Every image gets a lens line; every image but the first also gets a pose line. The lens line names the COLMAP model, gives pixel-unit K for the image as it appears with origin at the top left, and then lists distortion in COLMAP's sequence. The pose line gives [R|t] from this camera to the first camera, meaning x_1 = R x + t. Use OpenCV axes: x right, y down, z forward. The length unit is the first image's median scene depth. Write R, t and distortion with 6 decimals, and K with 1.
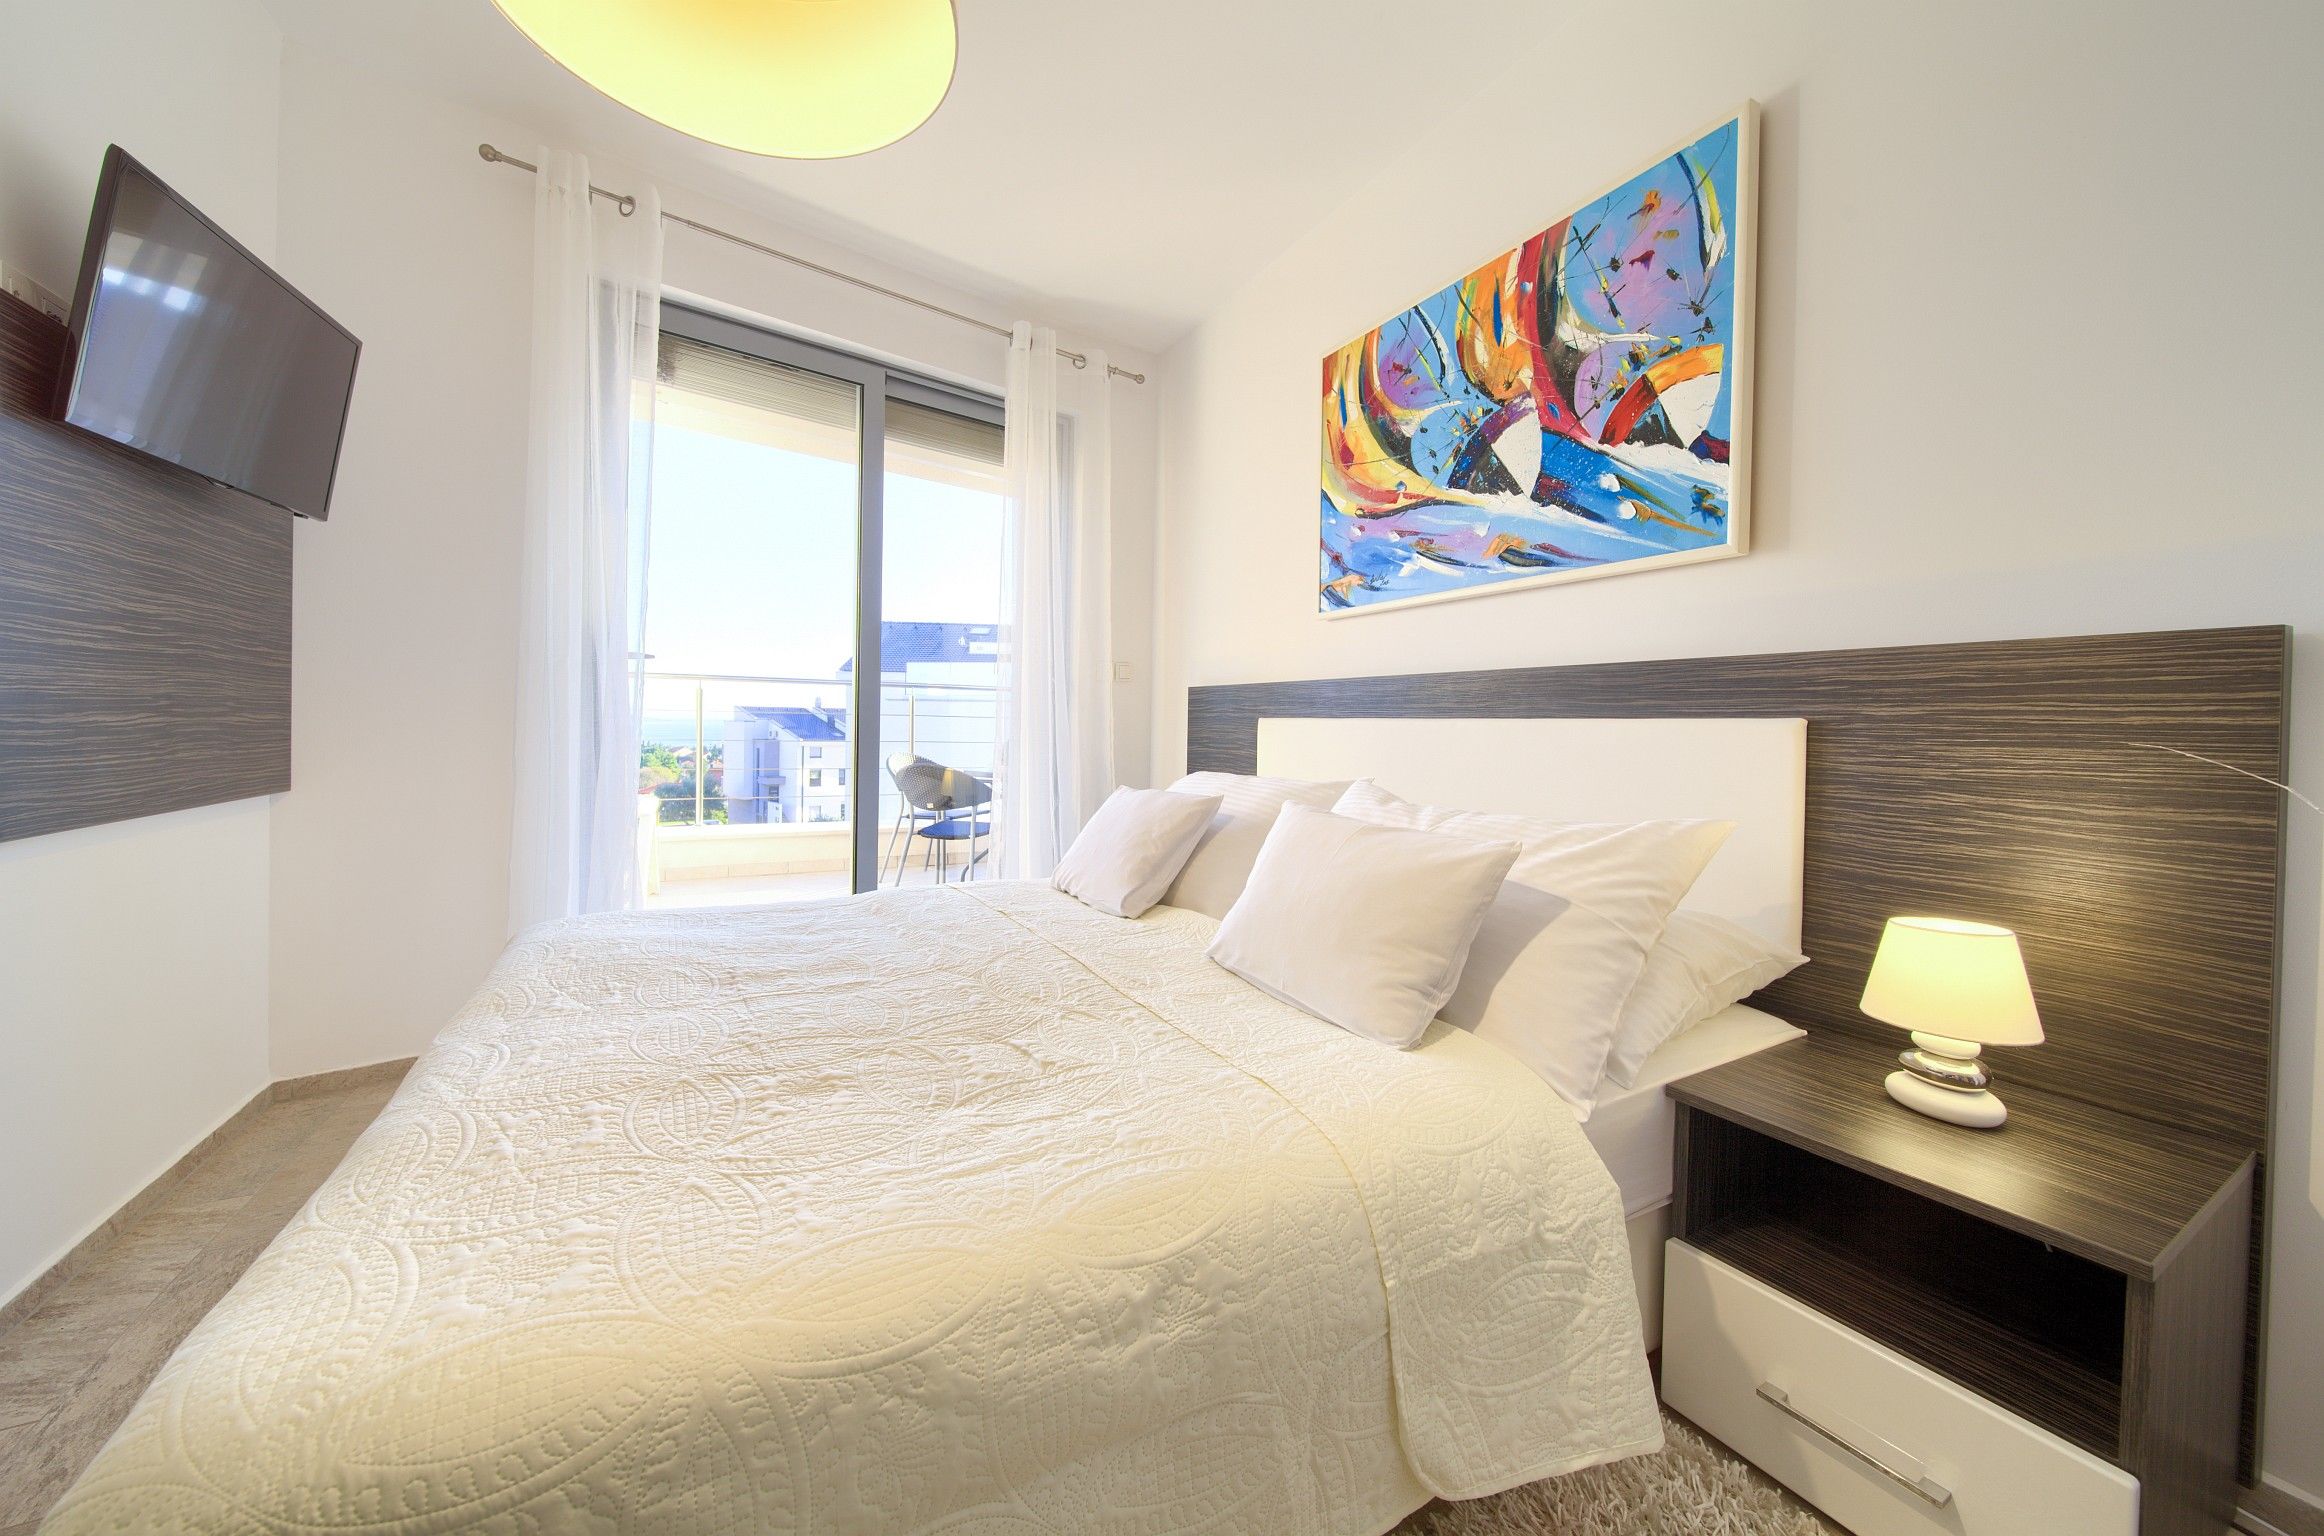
lens RADIAL K [[831.1, 0, 1148.0], [0, 831.1, 729.7], [0, 0, 1]] dist [-0.001009, -0.000182]
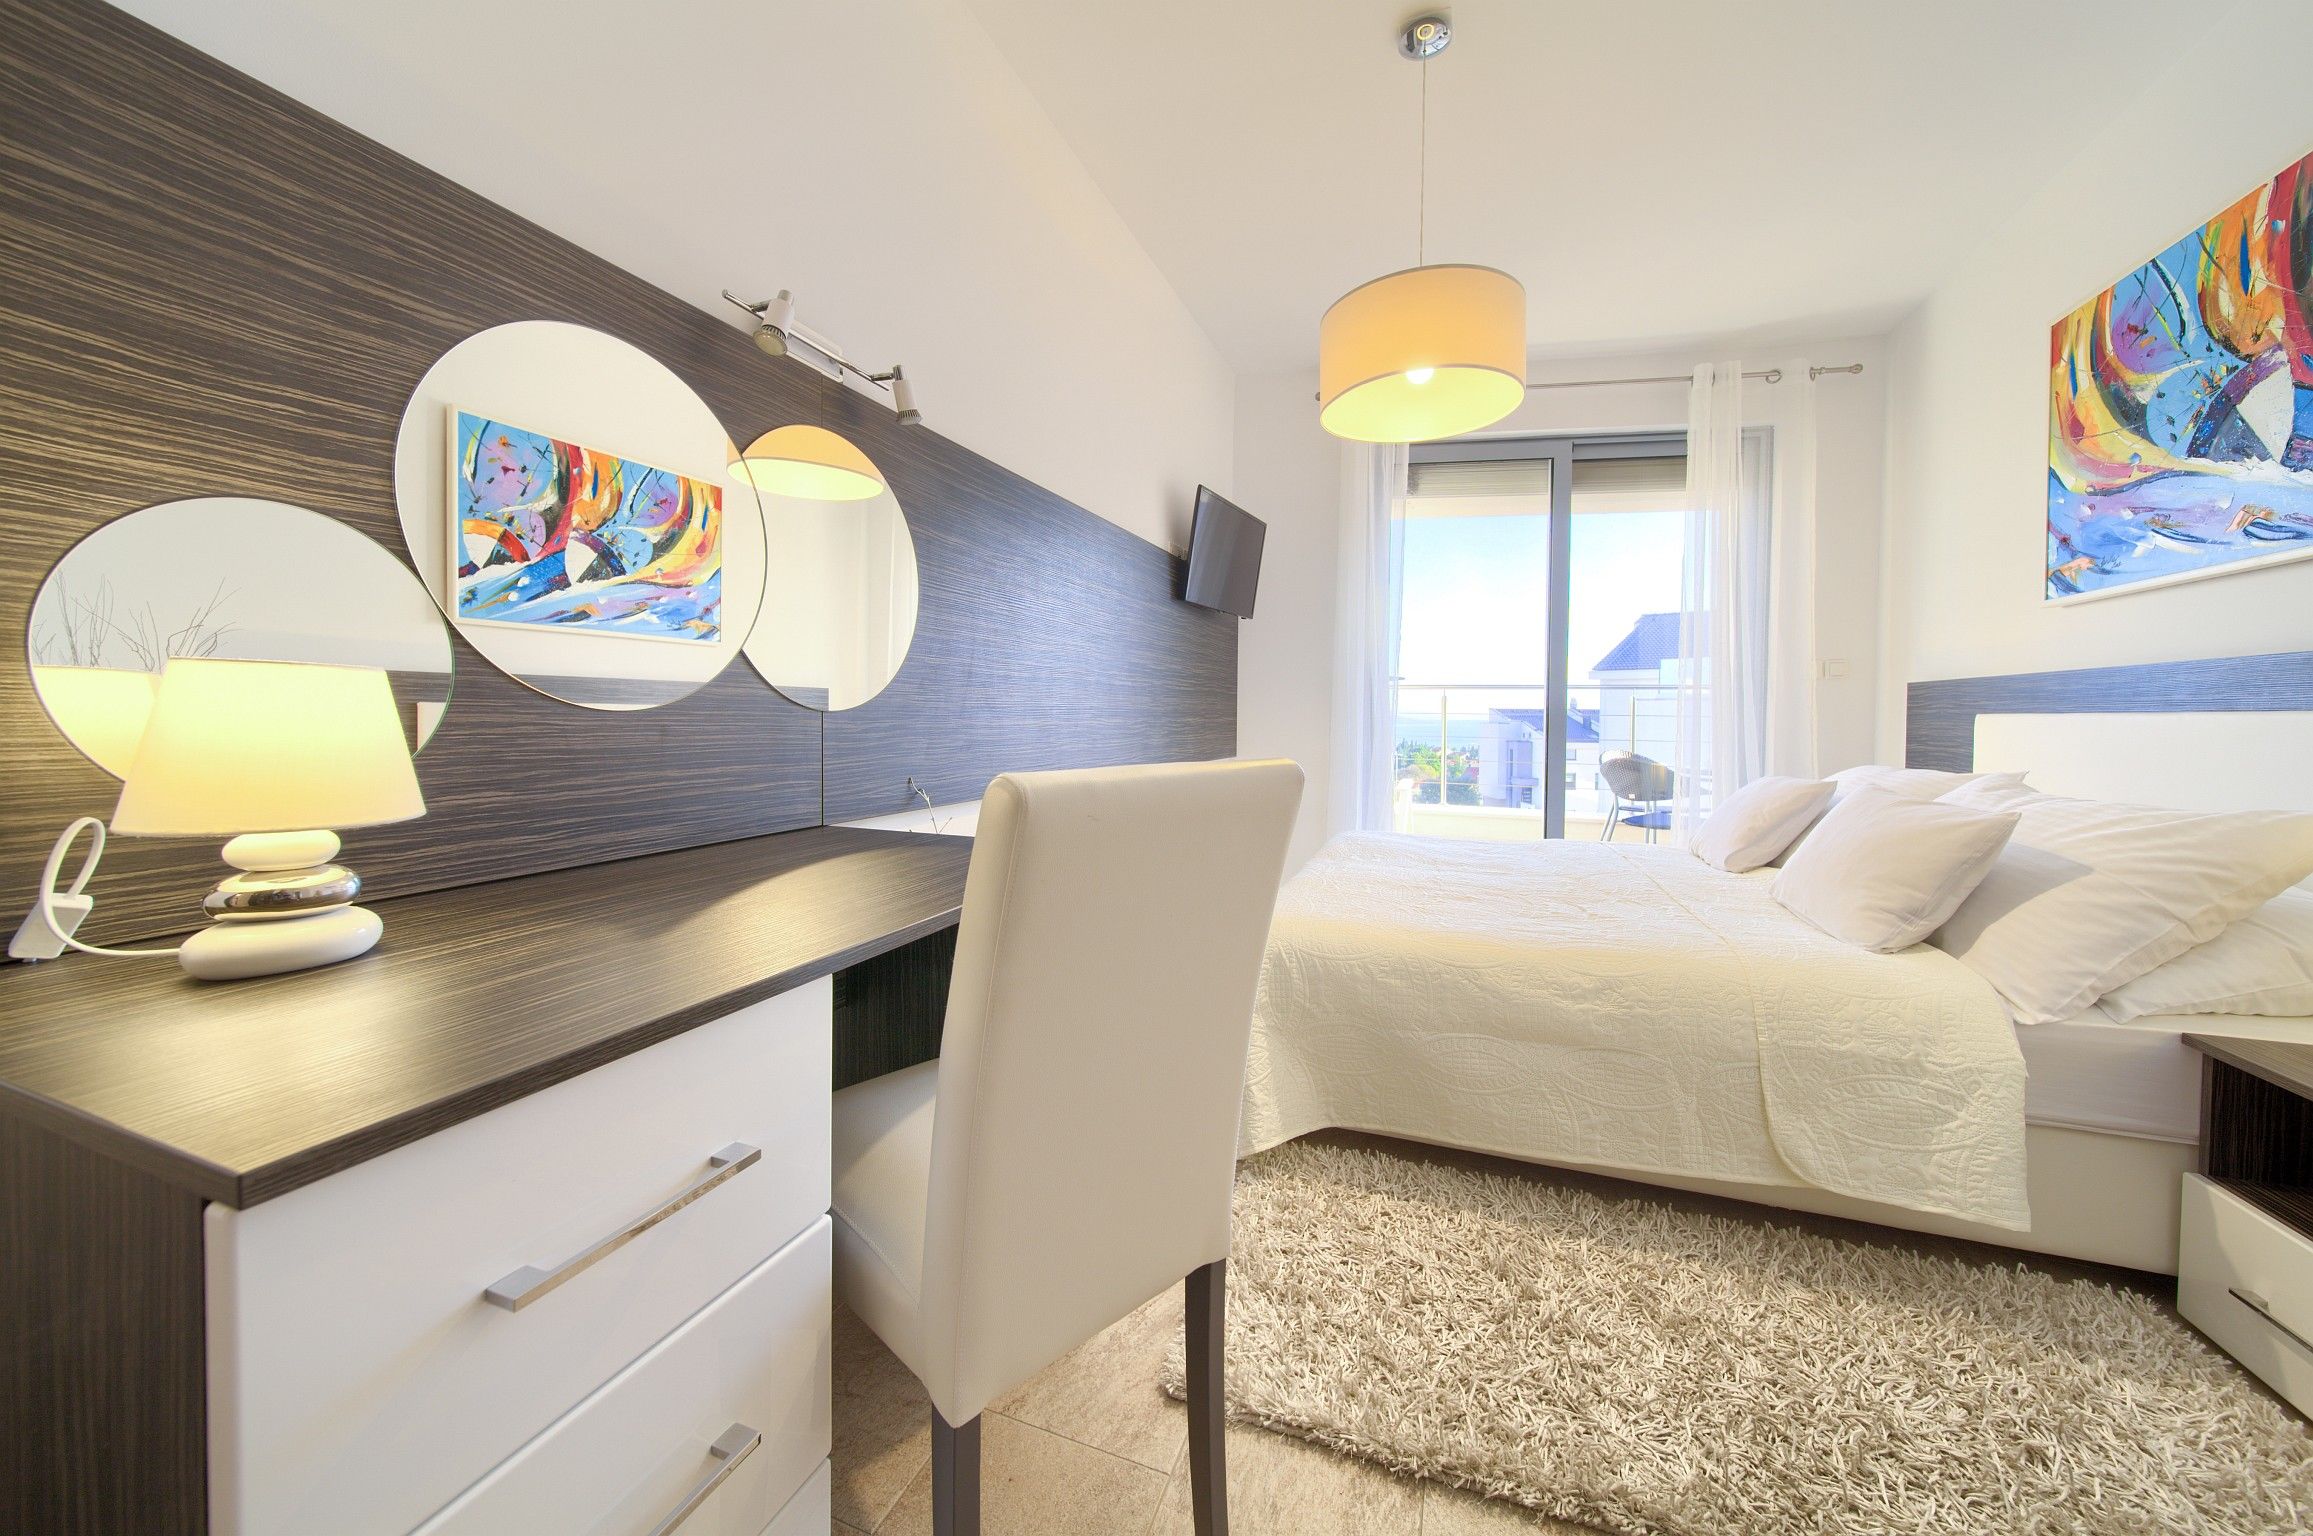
lens RADIAL K [[839.0, 0, 1128.4], [0, 839.0, 728.8], [0, 0, 1]] dist [0.001912, -0.000352]
pose [[0.643446, 0.003255, -0.765485, 0.332425], [-0.005918, 0.999982, -0.000722, 0.012398], [0.765469, 0.004995, 0.643454, -0.485997]]
